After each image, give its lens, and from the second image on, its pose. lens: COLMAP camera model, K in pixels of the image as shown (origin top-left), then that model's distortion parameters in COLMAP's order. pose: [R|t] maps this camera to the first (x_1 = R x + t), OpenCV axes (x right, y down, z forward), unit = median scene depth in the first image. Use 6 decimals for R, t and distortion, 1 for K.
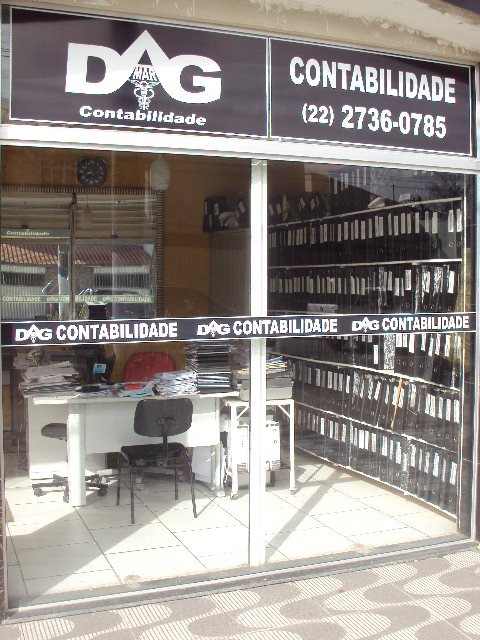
lens RADIAL K [[769.7, 0, 240.0], [0, 769.7, 320.0], [0, 0, 1]] dist [-0.191878, 0.242486]
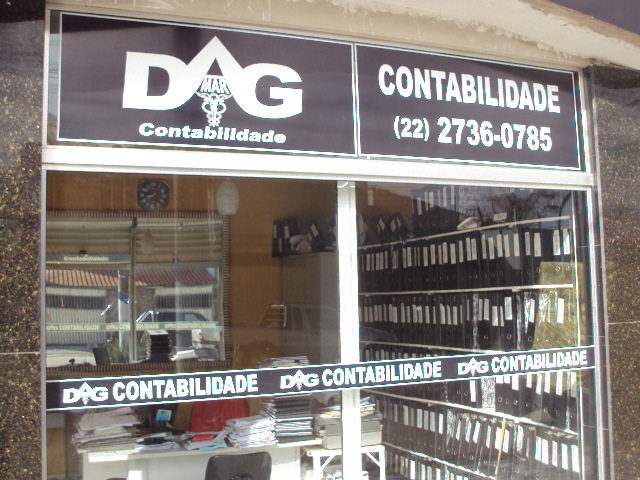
lens RADIAL K [[769.7, 0, 320.0], [0, 769.7, 240.0], [0, 0, 1]] dist [-0.191878, 0.242486]
pose [[0.999407, -0.023145, 0.025499, -0.027038], [0.026143, 0.991897, -0.124326, -0.033004], [-0.022415, 0.124919, 0.991914, 0.130541]]
